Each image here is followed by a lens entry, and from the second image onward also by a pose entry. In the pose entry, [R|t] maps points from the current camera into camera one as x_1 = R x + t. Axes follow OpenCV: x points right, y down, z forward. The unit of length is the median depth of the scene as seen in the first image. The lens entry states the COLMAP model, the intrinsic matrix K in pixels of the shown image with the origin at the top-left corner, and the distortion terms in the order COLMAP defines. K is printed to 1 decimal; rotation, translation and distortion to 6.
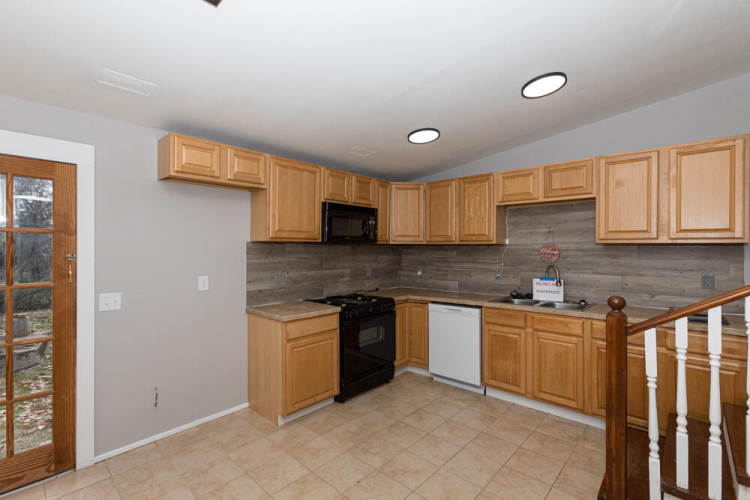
lens RADIAL K [[336.3, 0, 375.0], [0, 336.3, 250.0], [0, 0, 1]] dist [-0.021920, 0.000107]
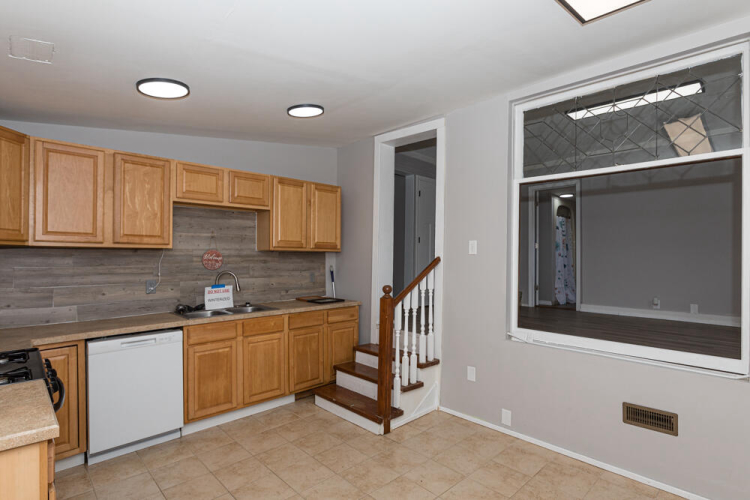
lens RADIAL K [[388.5, 0, 372.5], [0, 388.5, 258.9], [0, 0, 1]] dist [0.002711, 0.000427]
pose [[0.065549, -0.010309, 0.997796, -0.585004], [-0.002774, 0.999941, 0.010513, -0.005242], [-0.997846, -0.003457, 0.065516, 0.494631]]
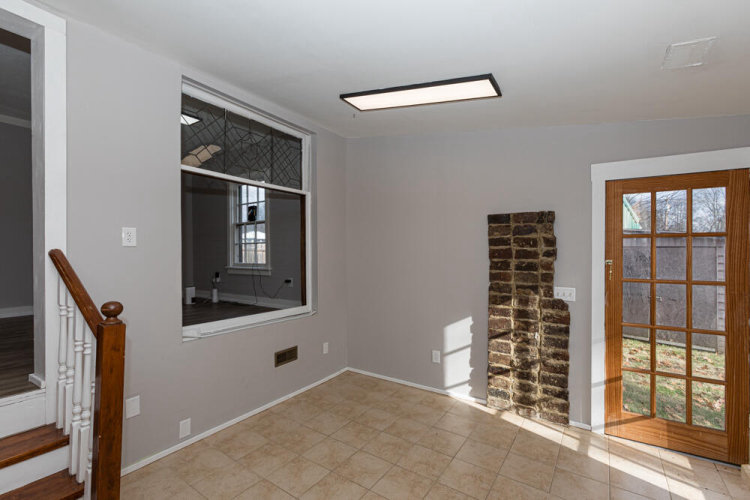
lens RADIAL K [[341.6, 0, 375.8], [0, 341.6, 253.2], [0, 0, 1]] dist [-0.001966, 0.000516]
pose [[-0.989019, -0.003621, -0.147746, 0.095448], [-0.004788, 0.999960, 0.007548, -0.000564], [0.147713, 0.008173, -0.988997, 1.041229]]
